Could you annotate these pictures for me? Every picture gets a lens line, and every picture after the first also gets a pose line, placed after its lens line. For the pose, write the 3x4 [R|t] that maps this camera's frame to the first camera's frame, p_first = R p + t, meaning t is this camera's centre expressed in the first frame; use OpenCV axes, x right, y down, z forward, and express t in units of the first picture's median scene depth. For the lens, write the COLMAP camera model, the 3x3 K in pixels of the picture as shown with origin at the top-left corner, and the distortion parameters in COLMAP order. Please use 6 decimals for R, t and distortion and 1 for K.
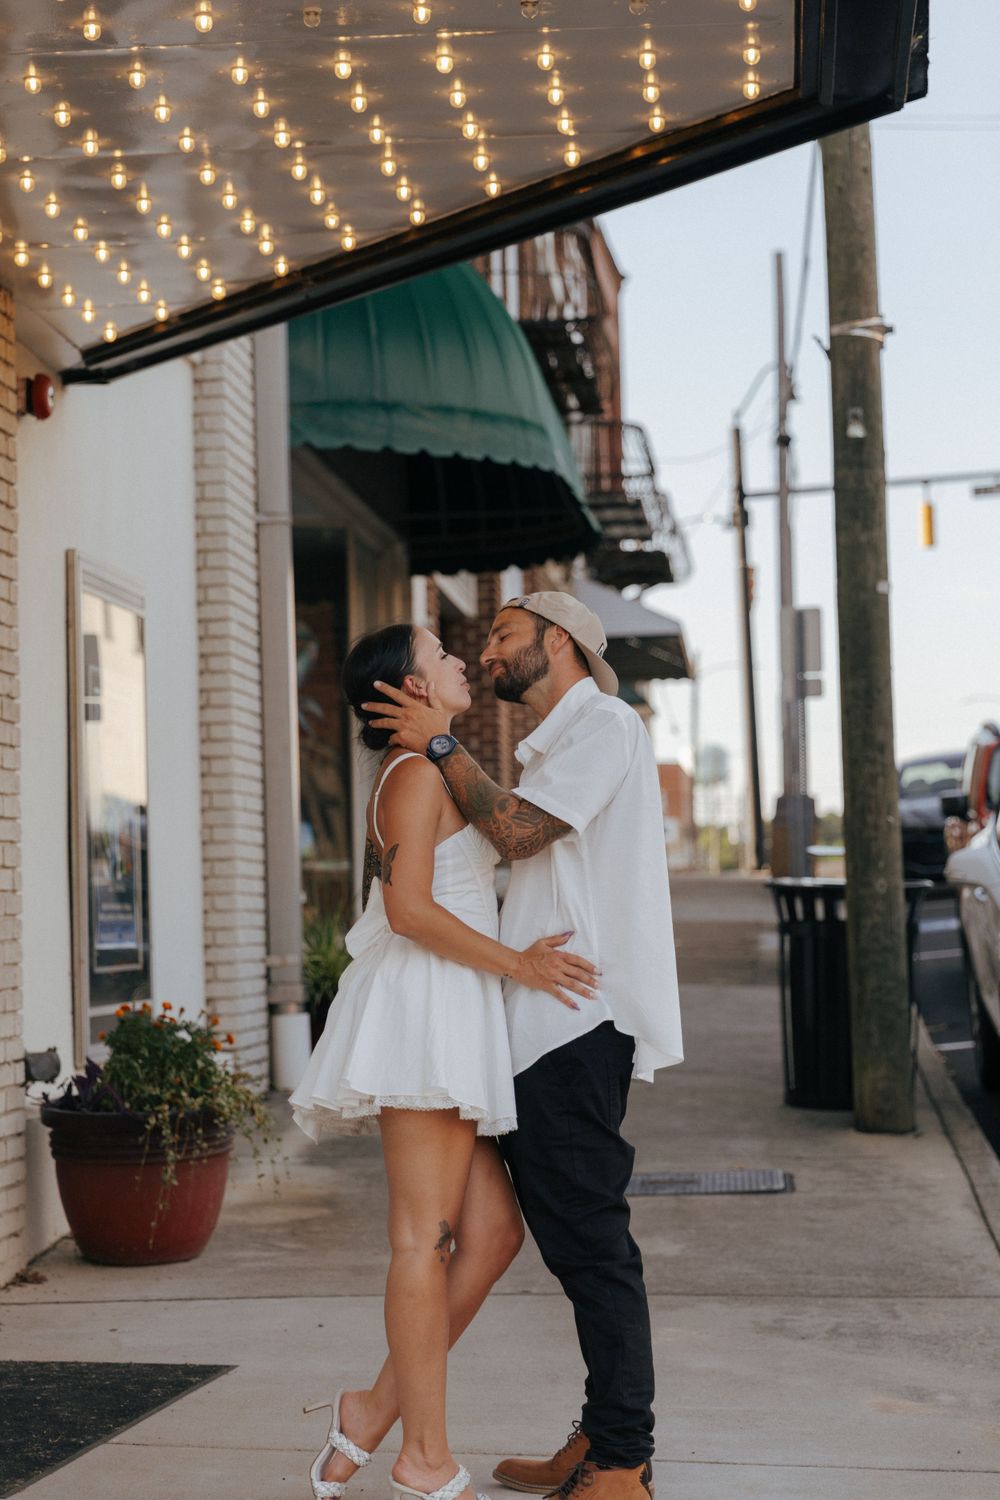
lens RADIAL K [[2810.3, 0, 500.0], [0, 2810.3, 750.0], [0, 0, 1]] dist [0.005147, -0.103951]
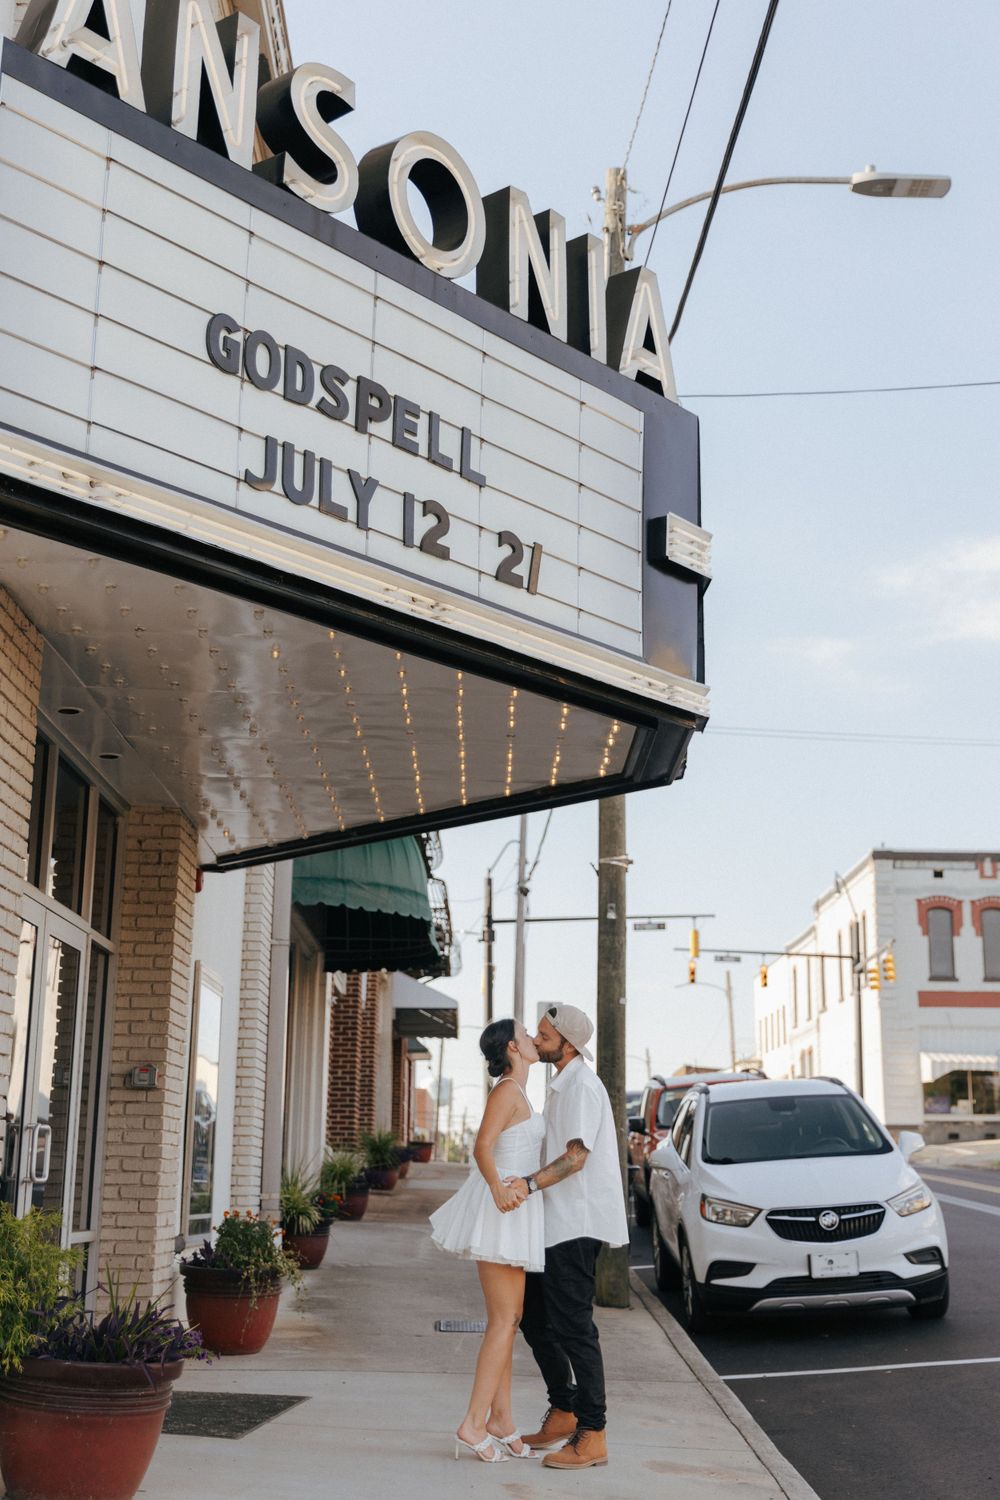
lens RADIAL K [[1846.0, 0, 500.0], [0, 1846.0, 750.0], [0, 0, 1]] dist [-0.032143, -0.084935]
pose [[0.993511, 0.064263, 0.093840, -0.066971], [-0.046729, 0.982860, -0.178335, -0.000376], [-0.103692, 0.172793, 0.979485, -0.200931]]
